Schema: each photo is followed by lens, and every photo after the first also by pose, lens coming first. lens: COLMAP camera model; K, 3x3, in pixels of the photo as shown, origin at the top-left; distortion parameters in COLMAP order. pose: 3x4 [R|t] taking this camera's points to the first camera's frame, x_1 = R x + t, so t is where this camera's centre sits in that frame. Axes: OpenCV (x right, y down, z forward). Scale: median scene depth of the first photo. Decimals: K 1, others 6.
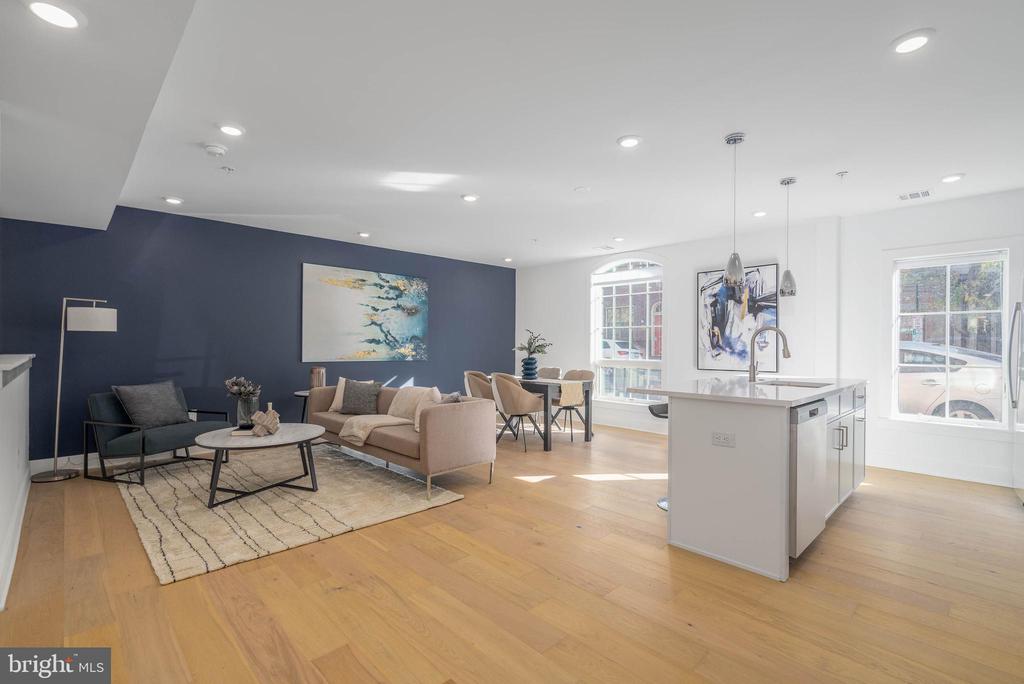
lens RADIAL K [[464.7, 0, 512.0], [0, 464.7, 342.0], [0, 0, 1]] dist [0.001414, 0.000197]
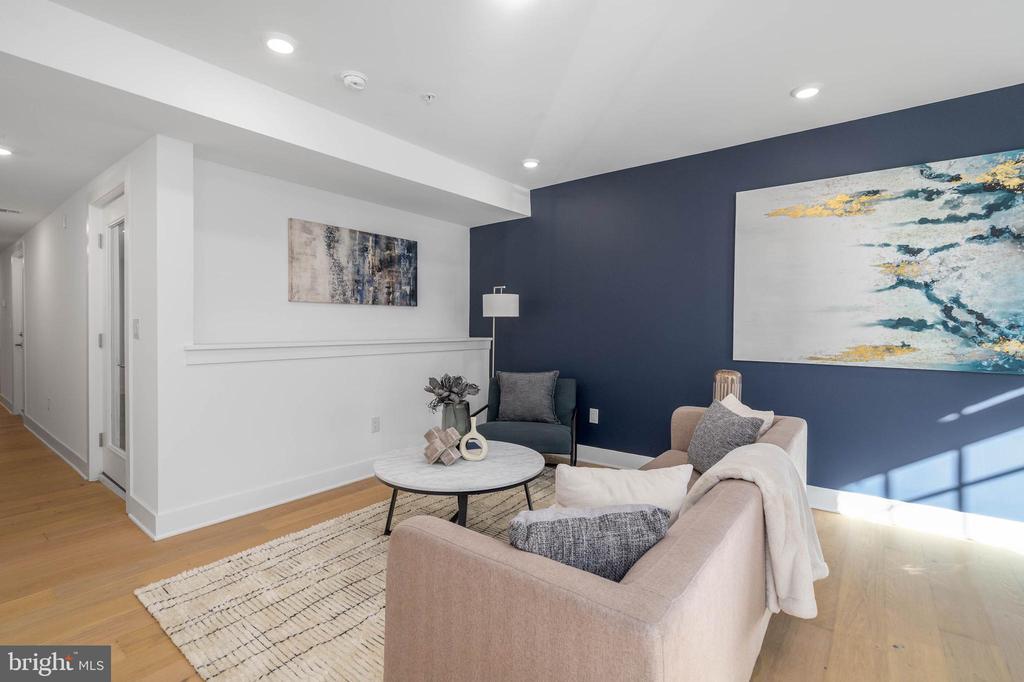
lens RADIAL K [[464.7, 0, 512.0], [0, 464.7, 341.0], [0, 0, 1]] dist [0.001414, 0.000197]
pose [[0.153128, 0.019389, -0.988016, 0.081776], [-0.001384, 0.999811, 0.019406, 0.006553], [0.988205, -0.001605, 0.153125, 0.554869]]
